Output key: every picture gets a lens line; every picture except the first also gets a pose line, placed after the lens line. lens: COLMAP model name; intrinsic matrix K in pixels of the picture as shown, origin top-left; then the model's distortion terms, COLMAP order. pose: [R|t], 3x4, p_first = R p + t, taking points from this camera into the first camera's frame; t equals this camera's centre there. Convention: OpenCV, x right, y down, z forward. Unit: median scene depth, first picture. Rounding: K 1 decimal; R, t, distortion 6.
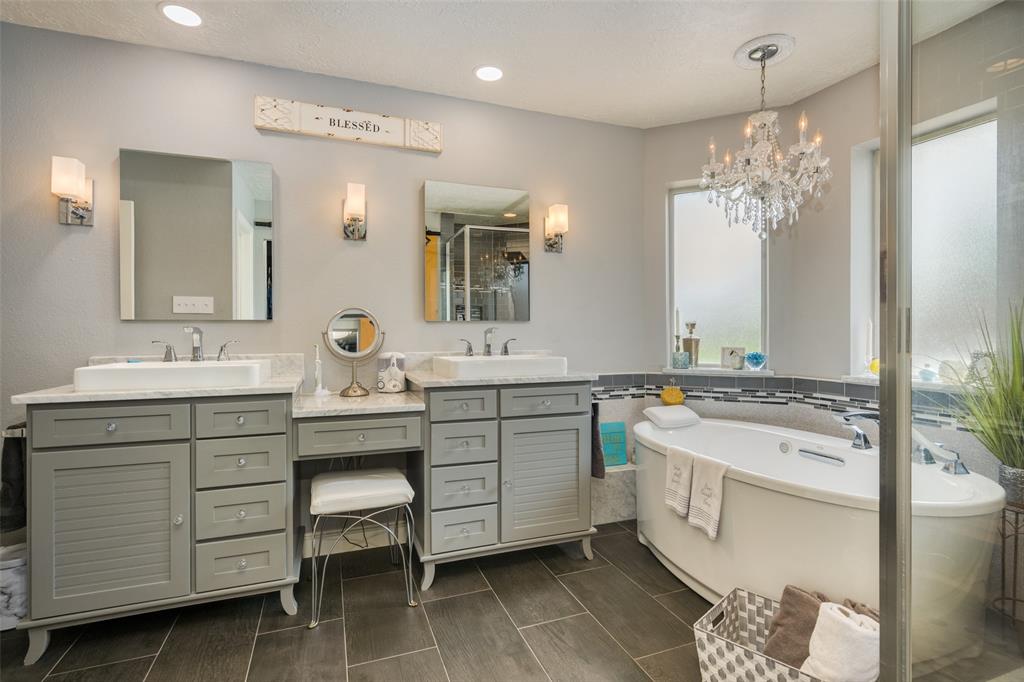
lens RADIAL K [[498.7, 0, 513.5], [0, 498.7, 337.1], [0, 0, 1]] dist [0.005769, 0.000391]
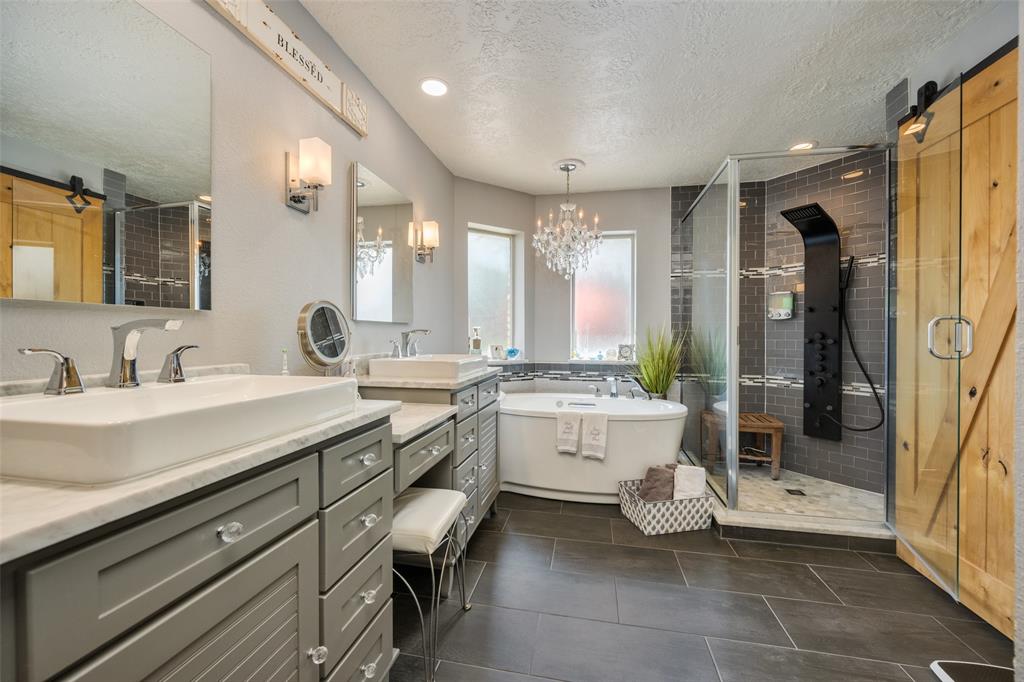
lens RADIAL K [[400.1, 0, 510.7], [0, 400.1, 340.1], [0, 0, 1]] dist [-0.001619, -0.000226]
pose [[0.543056, -0.005720, 0.839677, -0.656079], [0.004824, 0.999982, 0.003693, 0.001560], [-0.839683, 0.002045, 0.543074, 0.400279]]
